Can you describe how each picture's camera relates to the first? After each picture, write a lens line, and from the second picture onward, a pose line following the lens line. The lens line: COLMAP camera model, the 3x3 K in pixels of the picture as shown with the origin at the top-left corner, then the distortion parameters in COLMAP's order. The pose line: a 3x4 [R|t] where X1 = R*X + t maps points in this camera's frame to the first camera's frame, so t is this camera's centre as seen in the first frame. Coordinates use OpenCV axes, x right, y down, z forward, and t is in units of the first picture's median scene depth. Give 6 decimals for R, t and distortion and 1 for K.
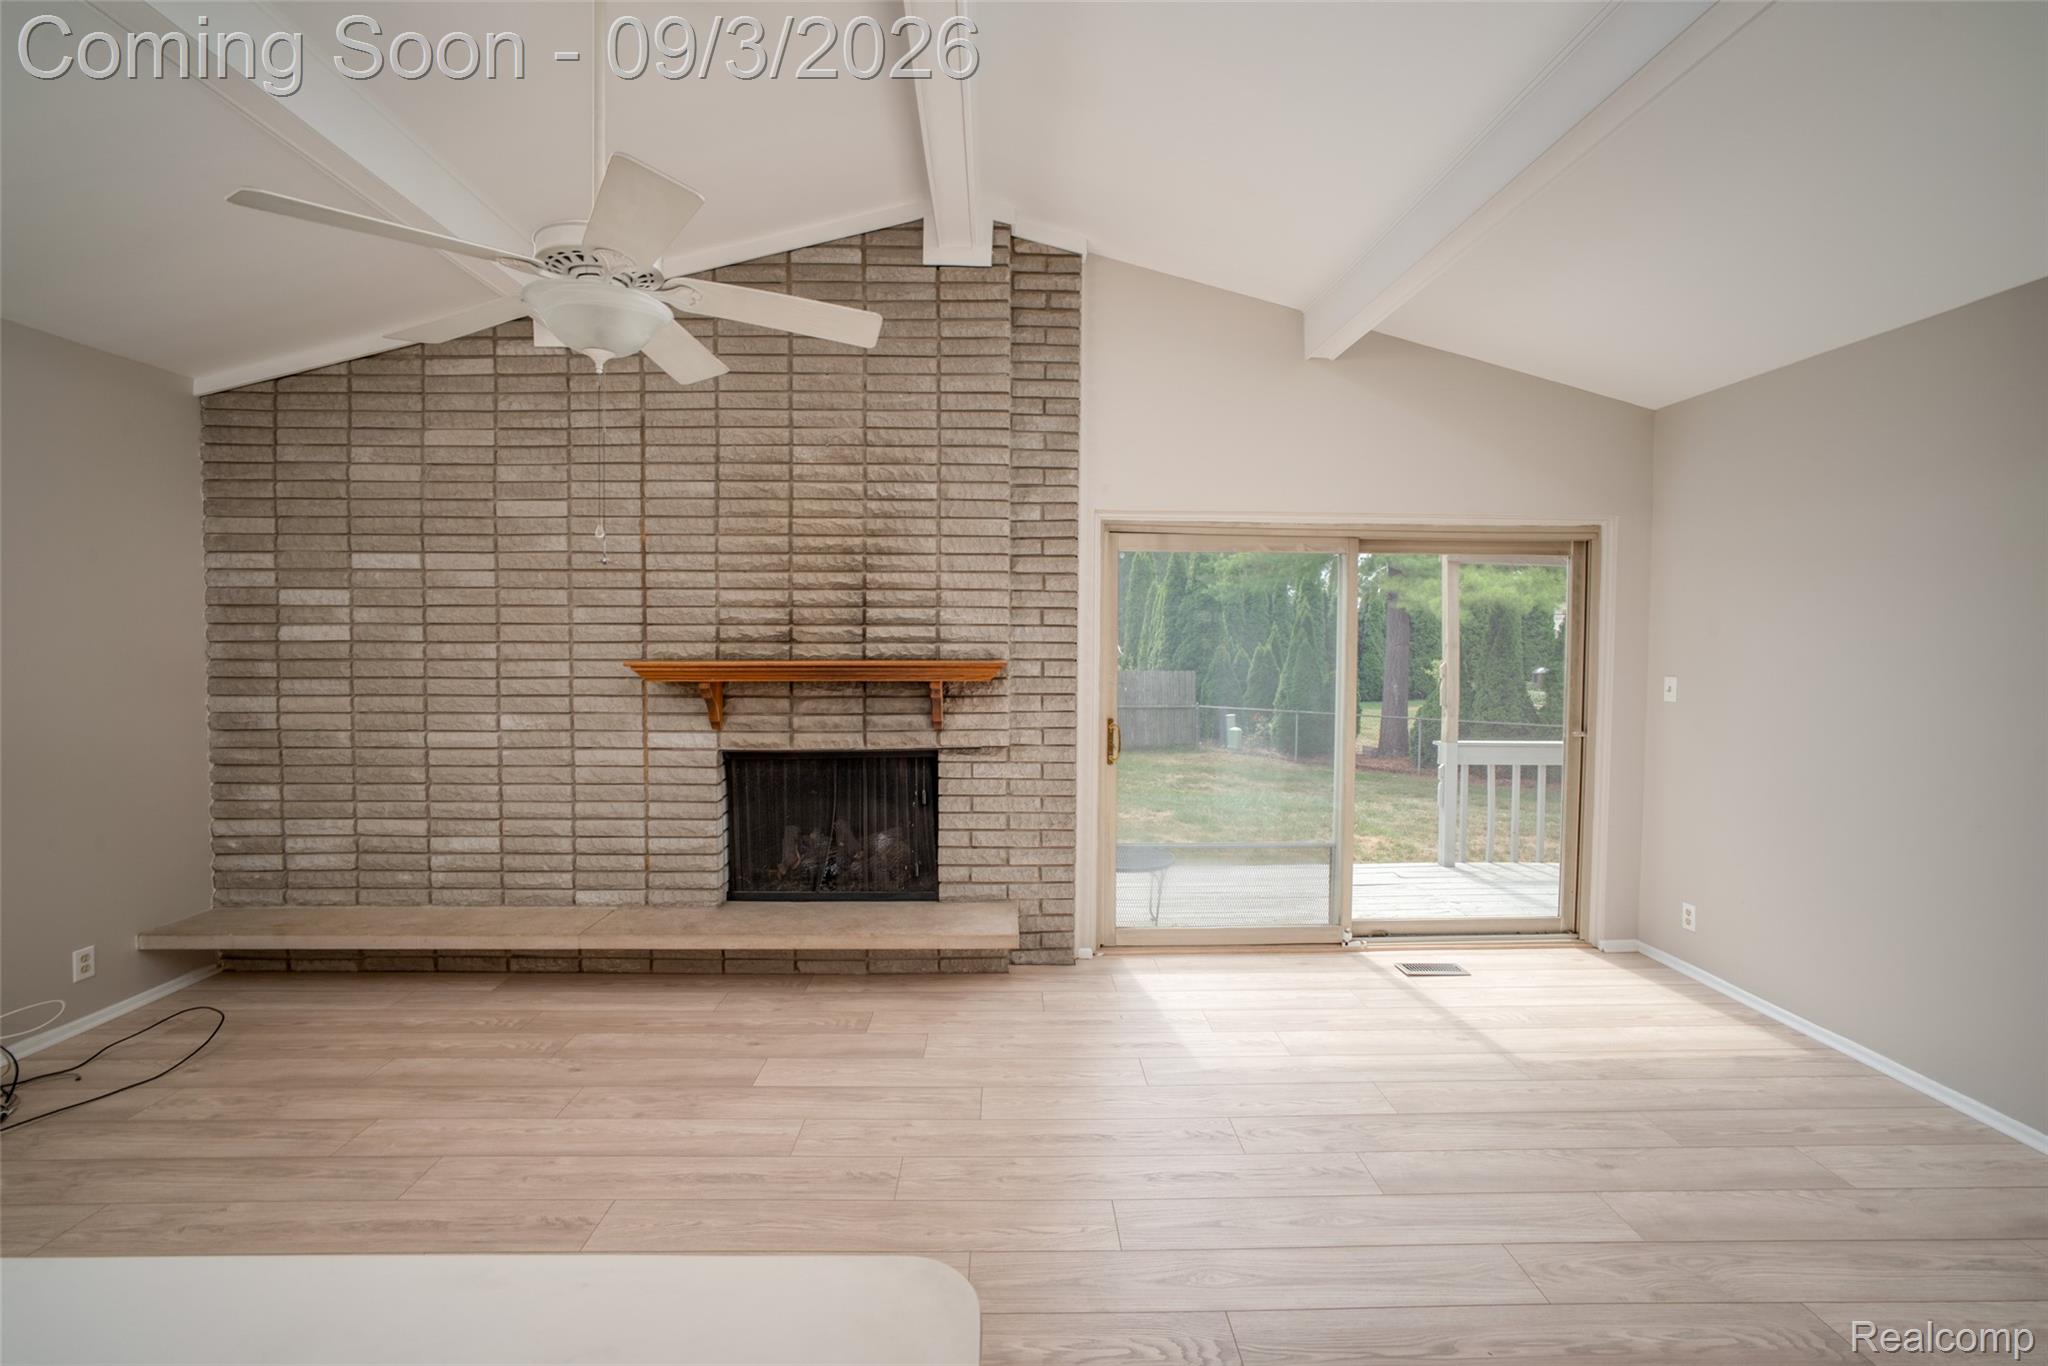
lens RADIAL K [[870.6, 0, 1025.5], [0, 870.6, 683.8], [0, 0, 1]] dist [-0.022946, 0.003778]
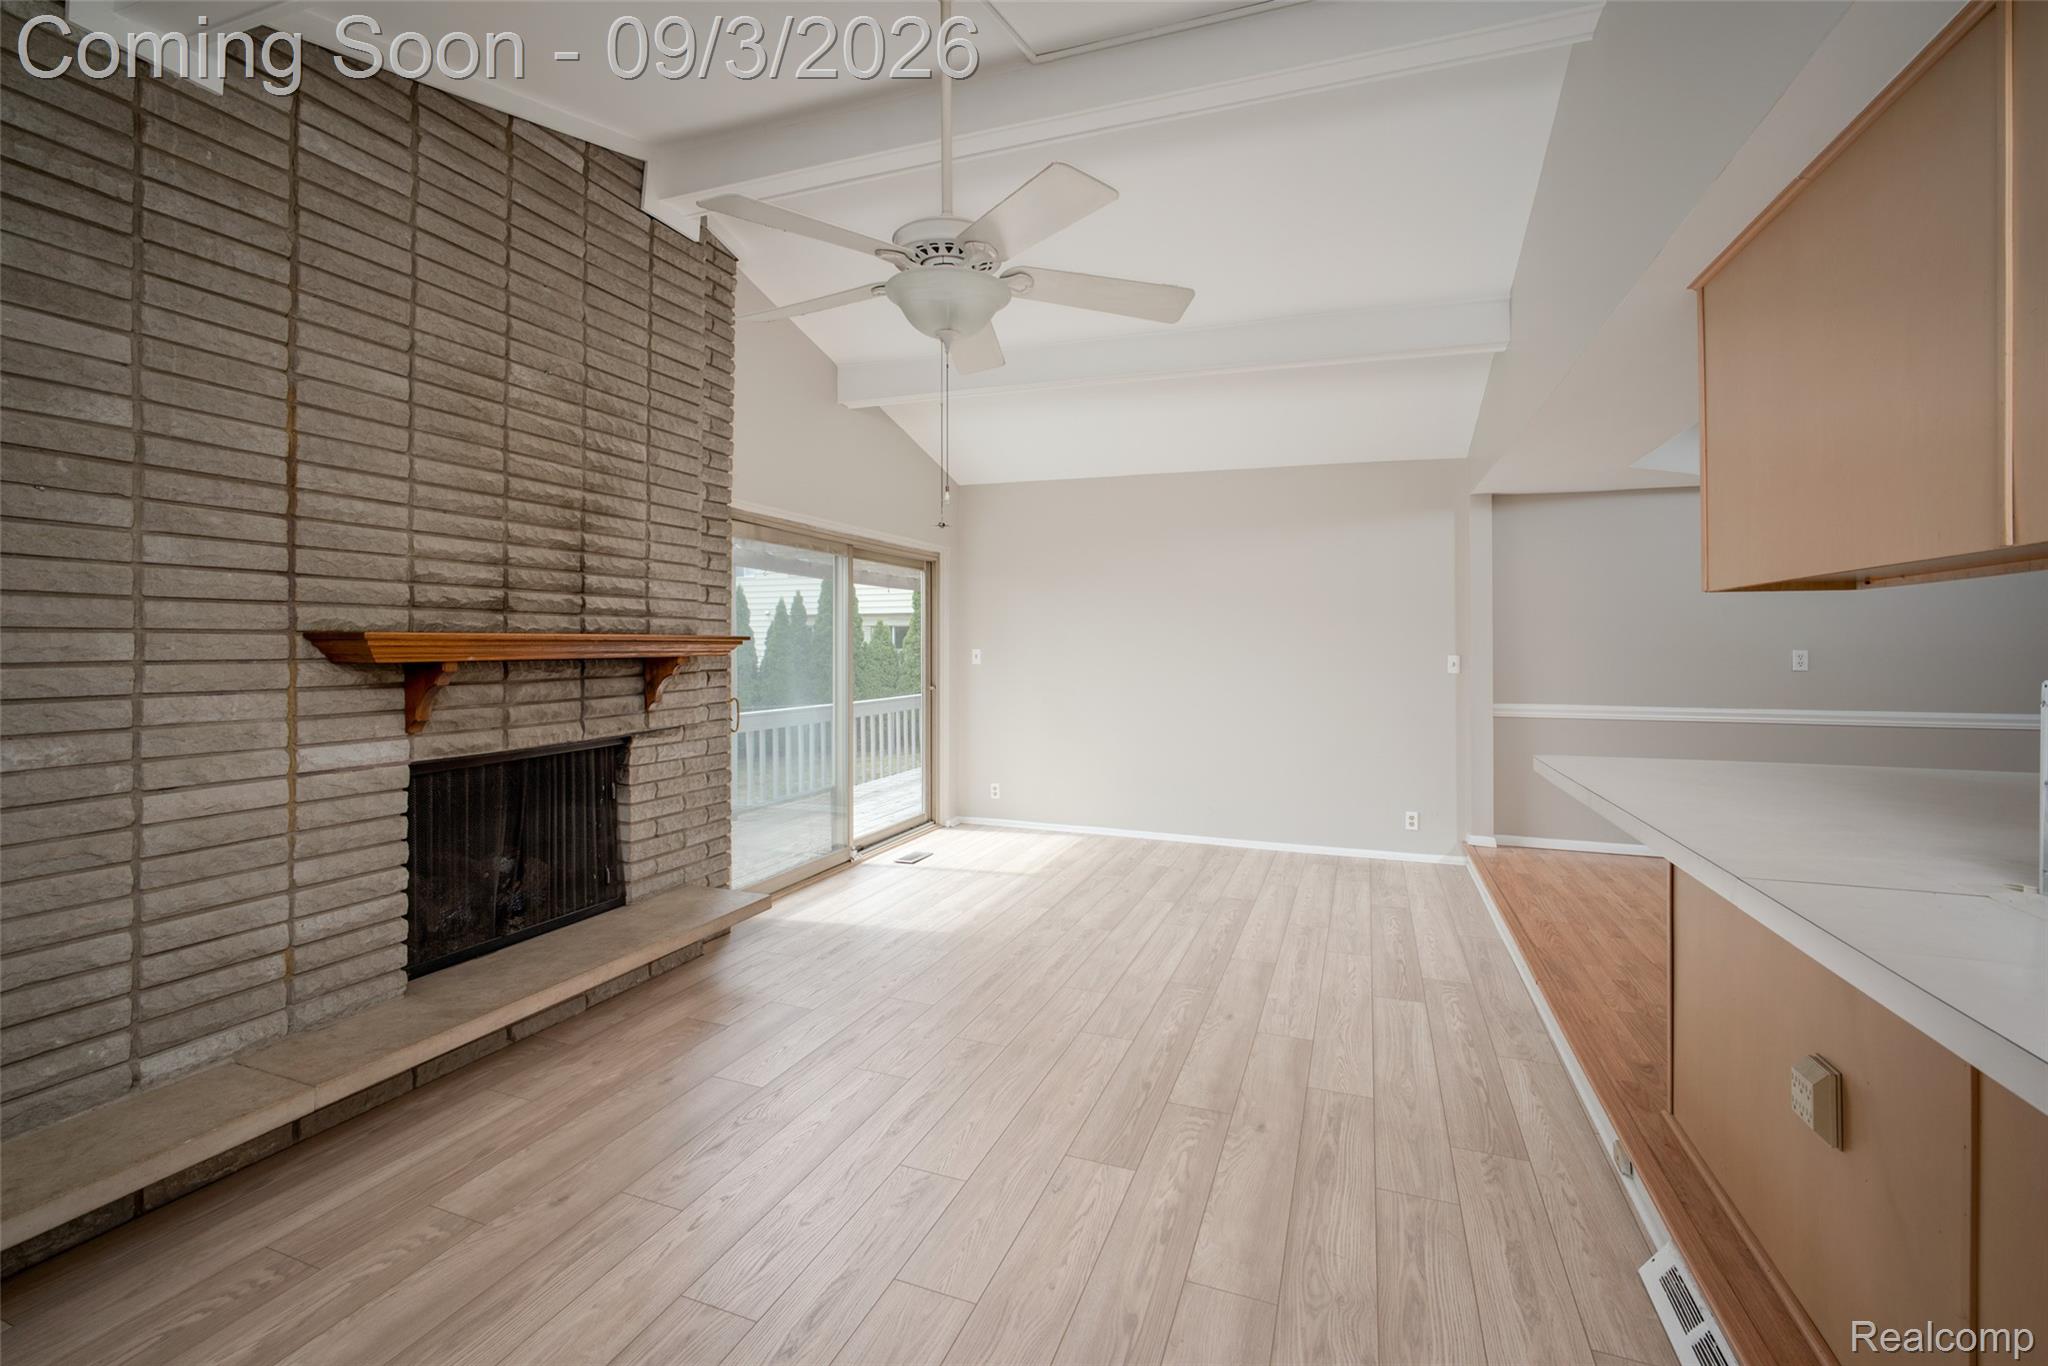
lens RADIAL K [[870.6, 0, 1054.4], [0, 870.6, 644.5], [0, 0, 1]] dist [-0.022946, 0.003778]
pose [[0.359729, -0.002656, 0.933053, -0.811761], [0.039622, 0.999137, -0.012432, 0.010662], [-0.932215, 0.041441, 0.359524, 0.270964]]
